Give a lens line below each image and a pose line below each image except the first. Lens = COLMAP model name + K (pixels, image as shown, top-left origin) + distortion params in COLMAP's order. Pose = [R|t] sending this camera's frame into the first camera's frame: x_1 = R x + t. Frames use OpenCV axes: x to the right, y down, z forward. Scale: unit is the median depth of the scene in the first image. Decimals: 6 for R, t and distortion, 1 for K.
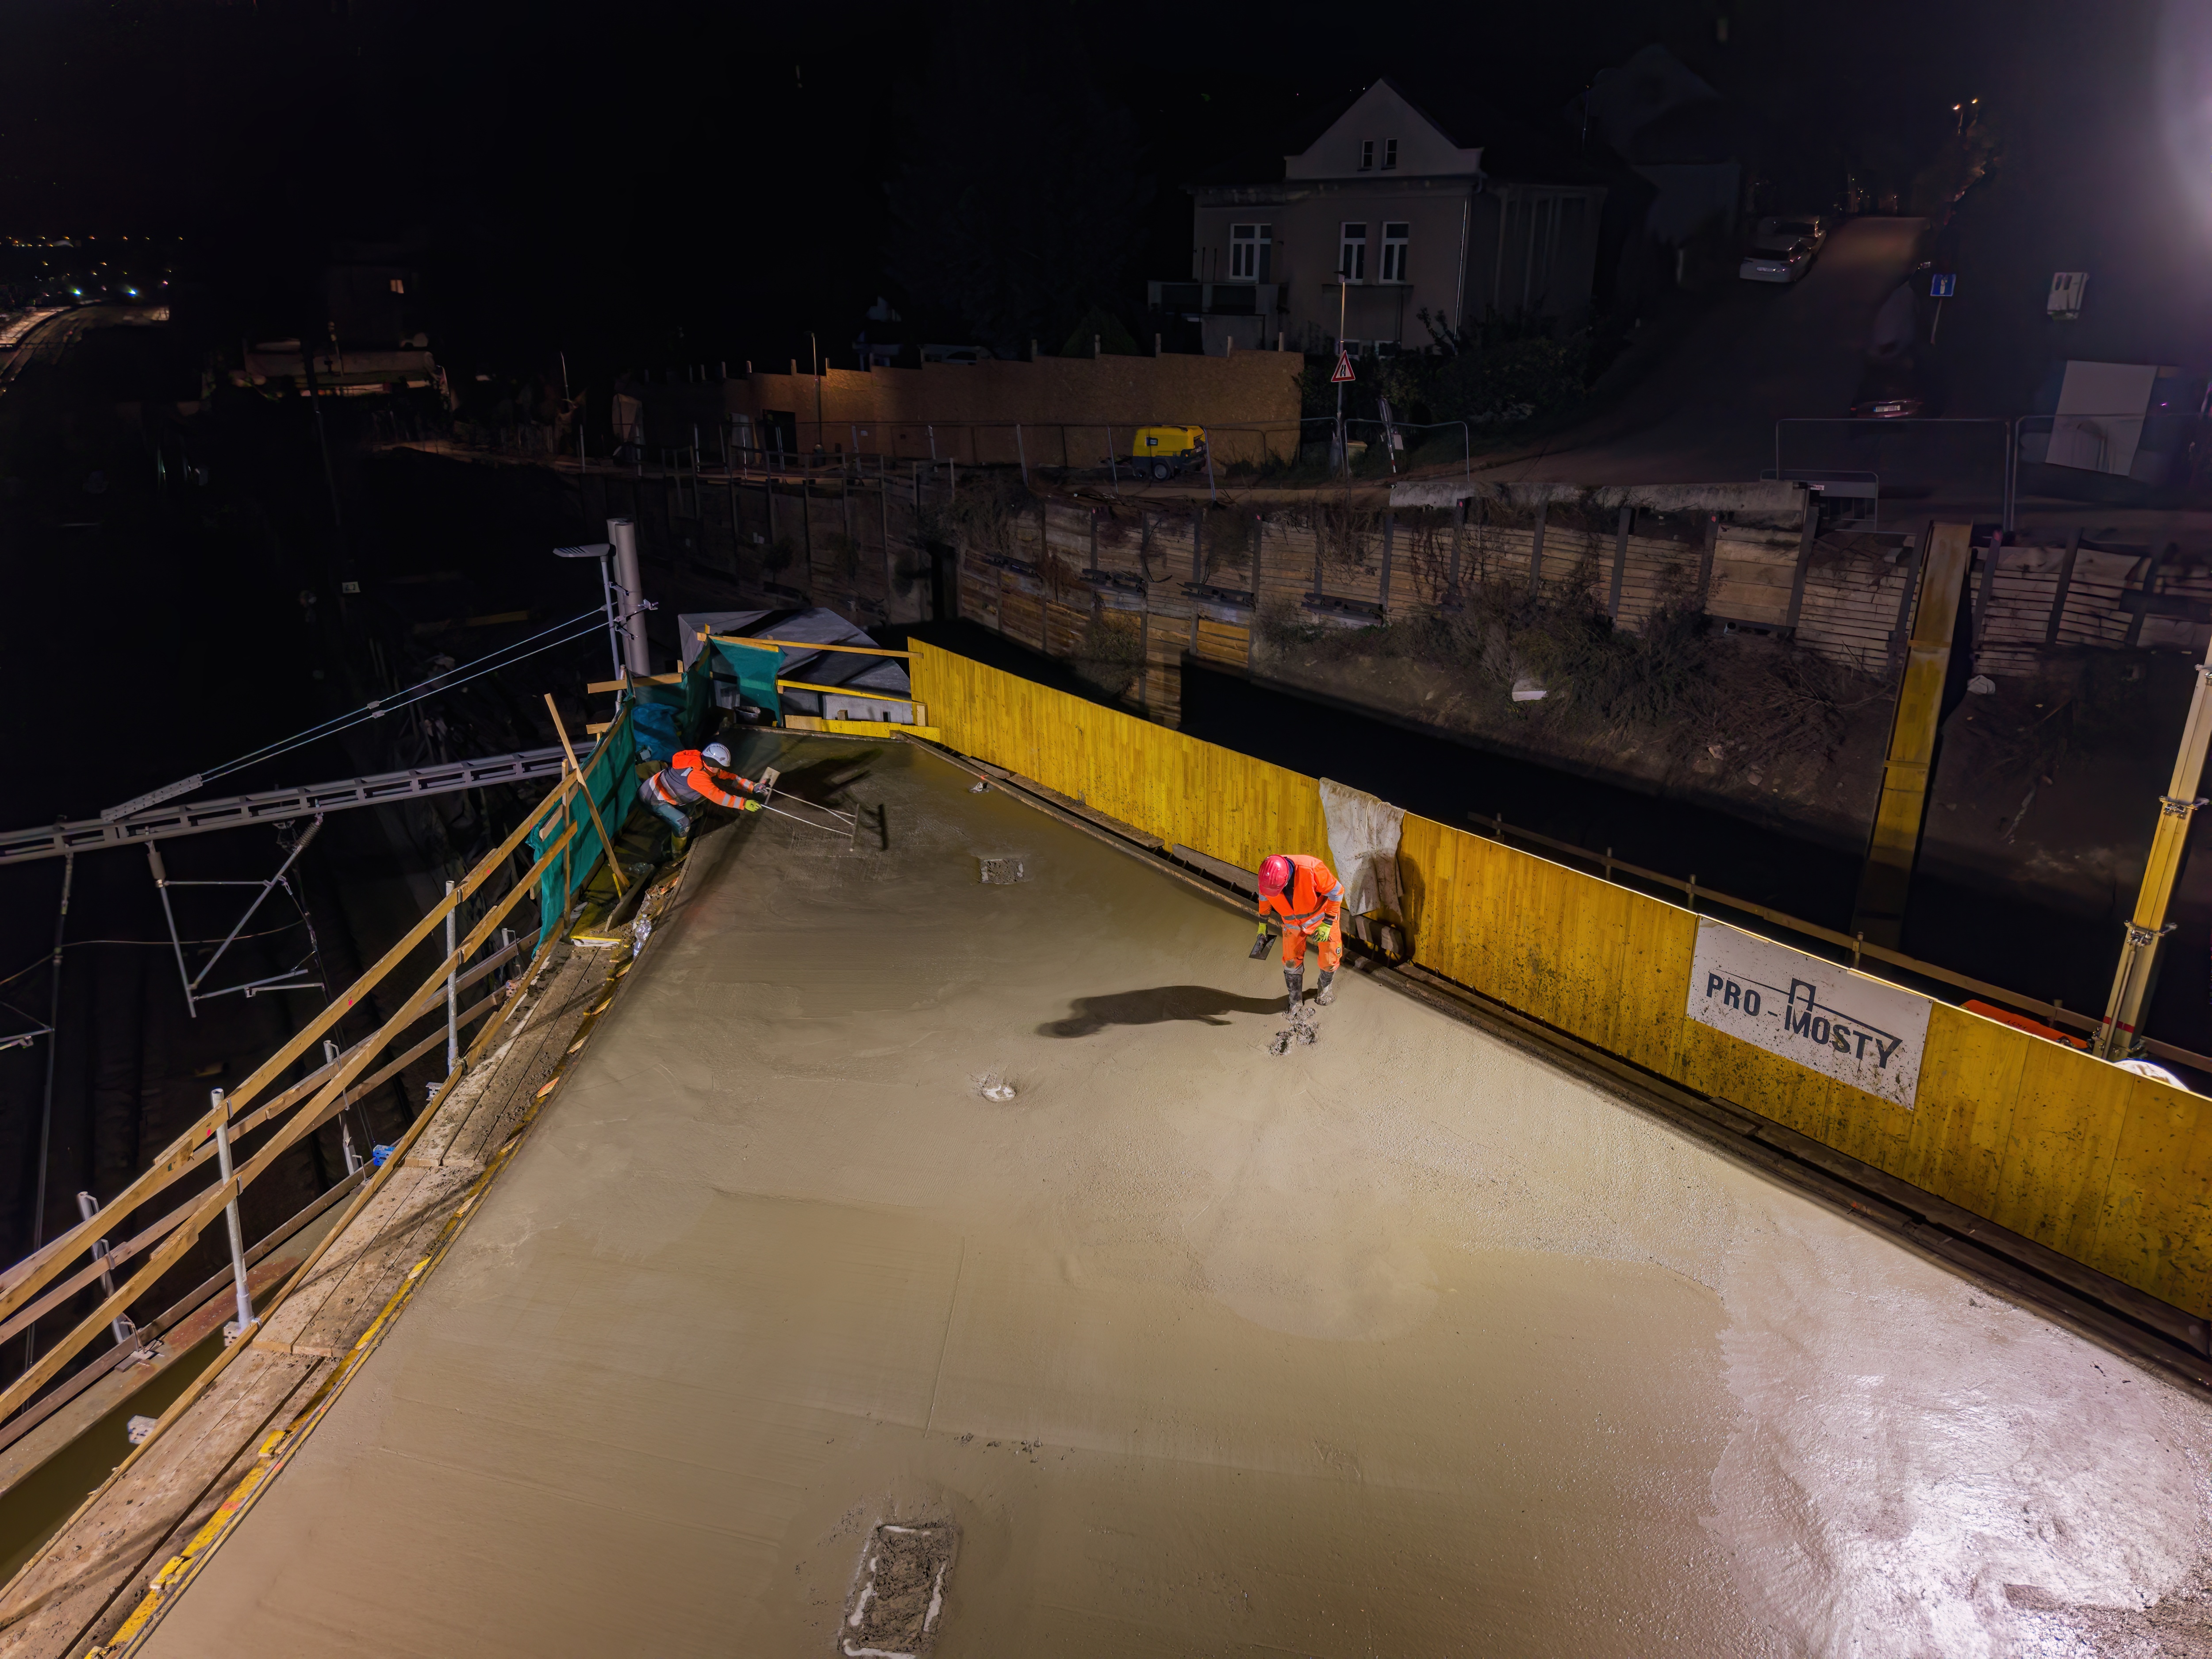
lens RADIAL K [[1483.5, 0, 1114.8], [0, 1483.5, 820.7], [0, 0, 1]] dist [0.075456, -0.123541]
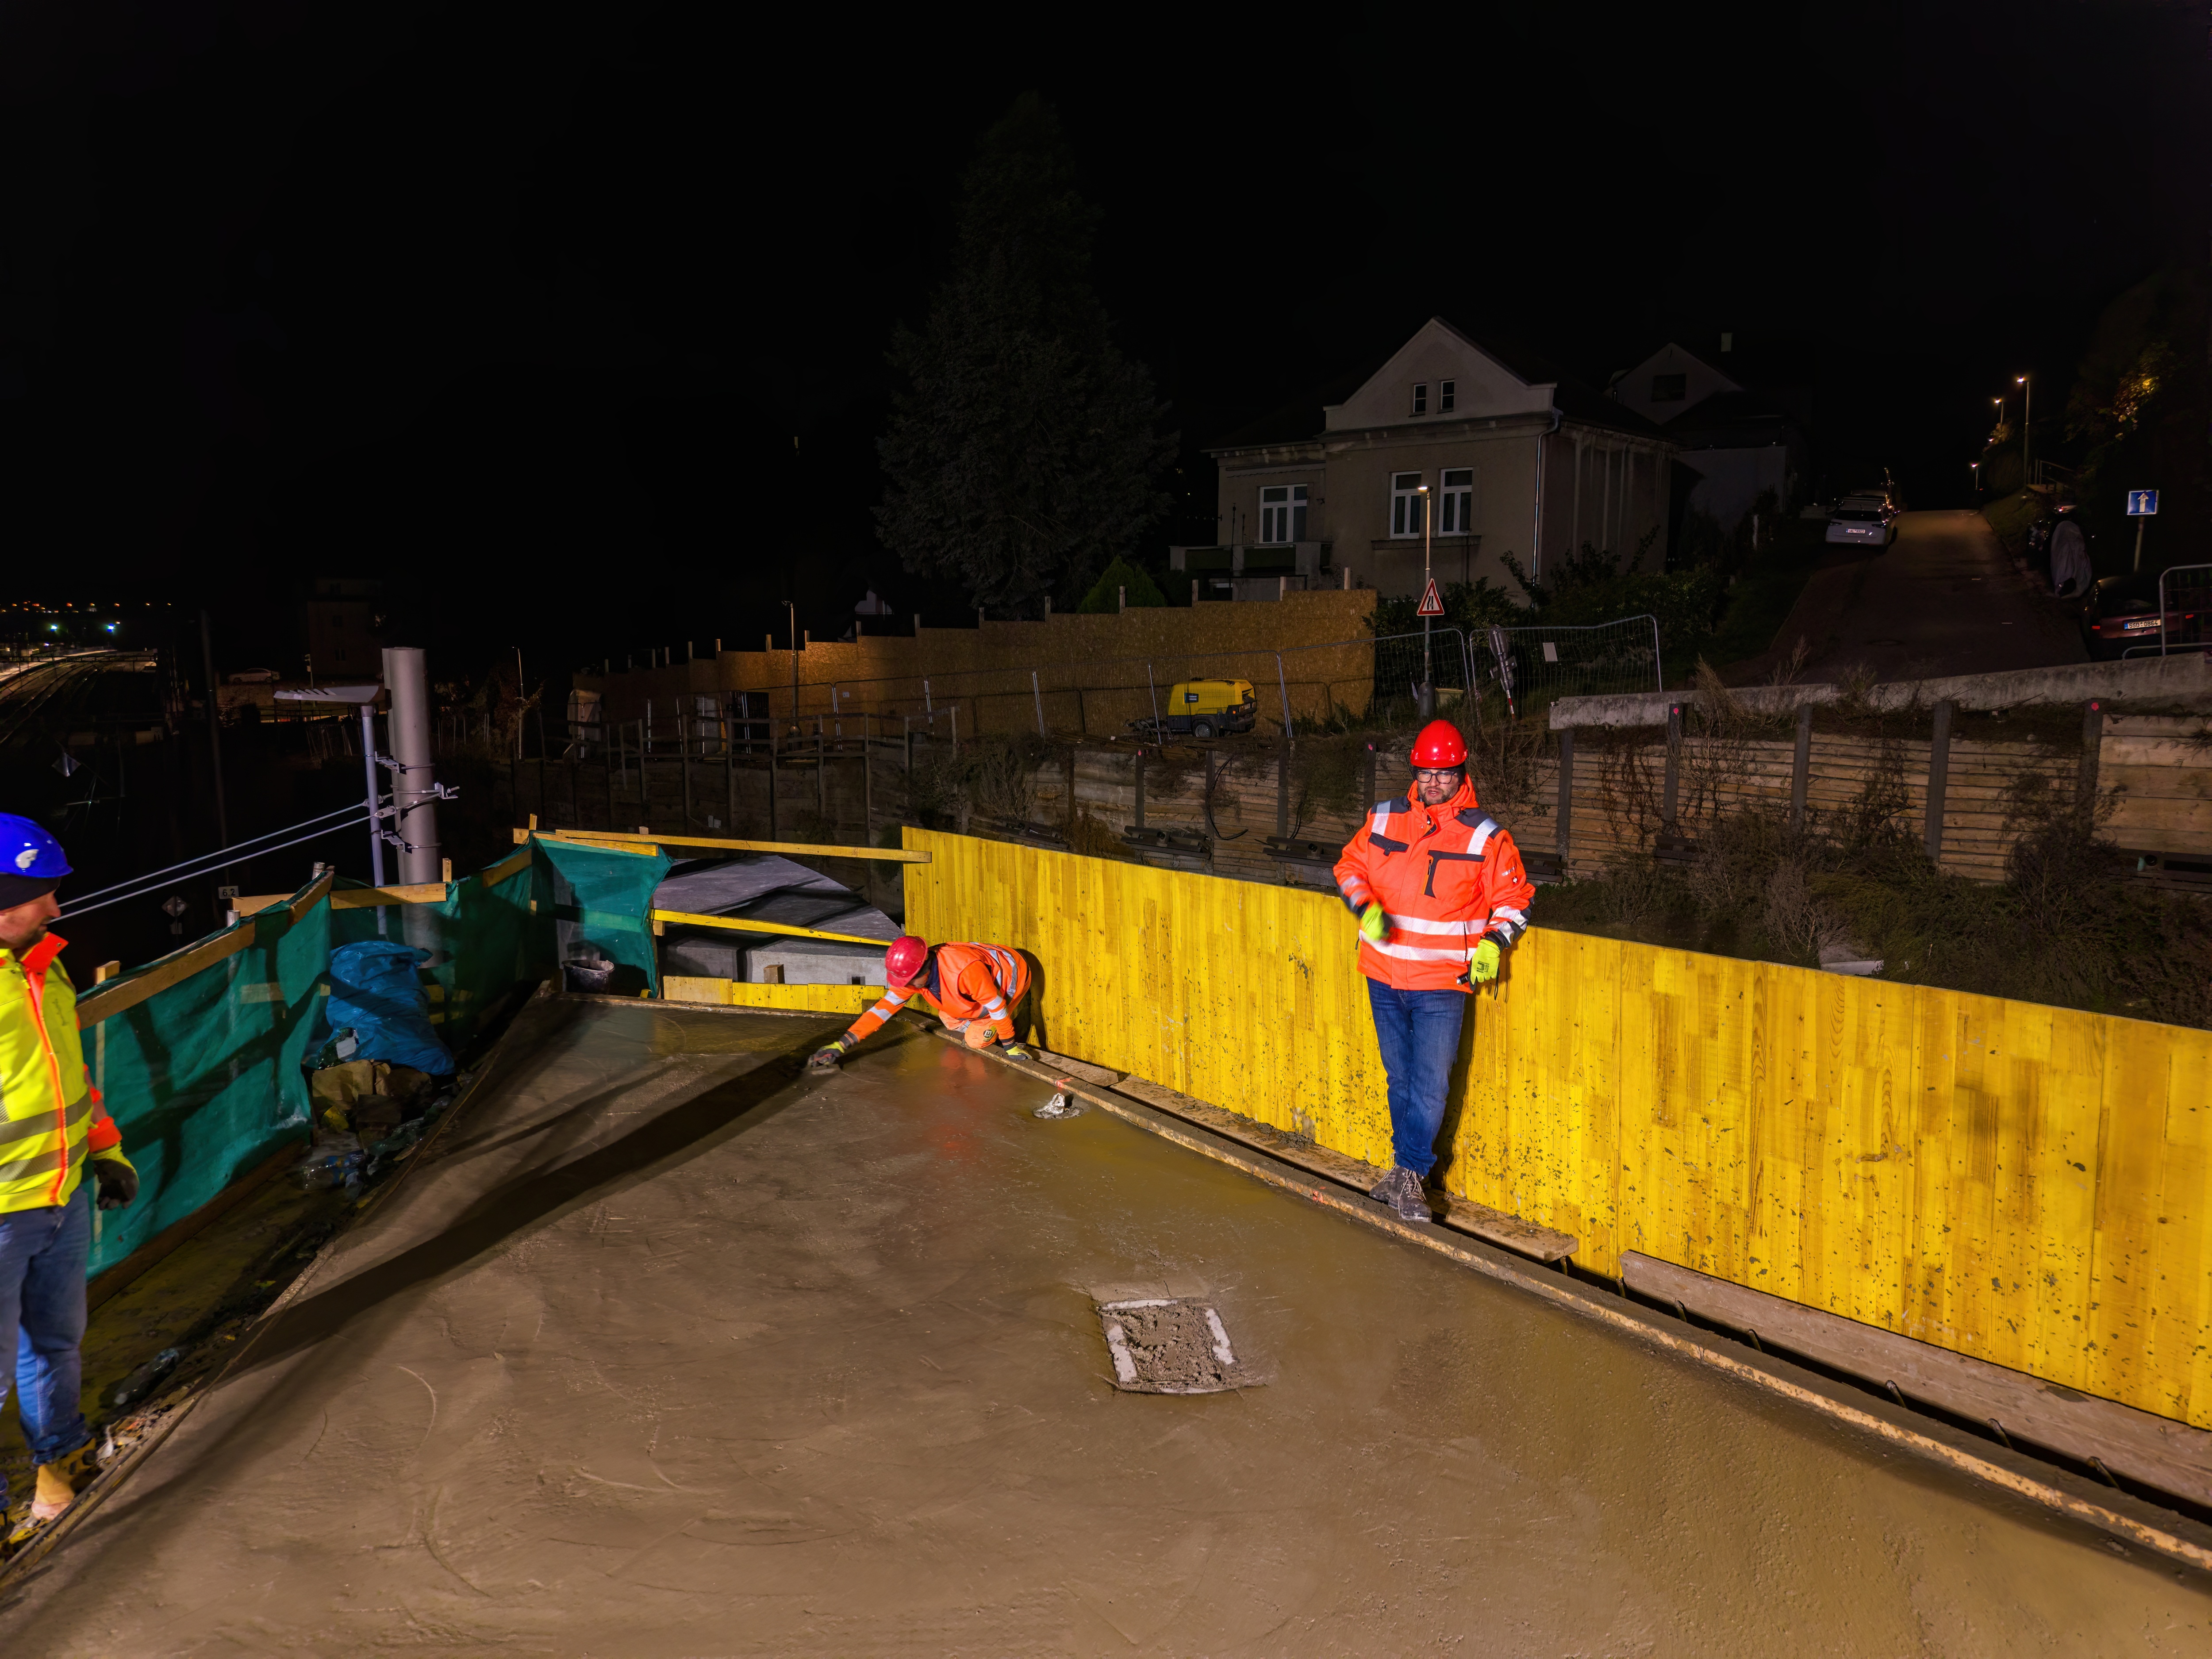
lens RADIAL K [[1488.2, 0, 1106.0], [0, 1488.2, 829.5], [0, 0, 1]] dist [0.032068, -0.035758]
pose [[0.999942, -0.006623, 0.008528, -0.040606], [0.008323, 0.975933, -0.217912, -0.003005], [-0.006879, 0.217970, 0.975931, 0.276349]]
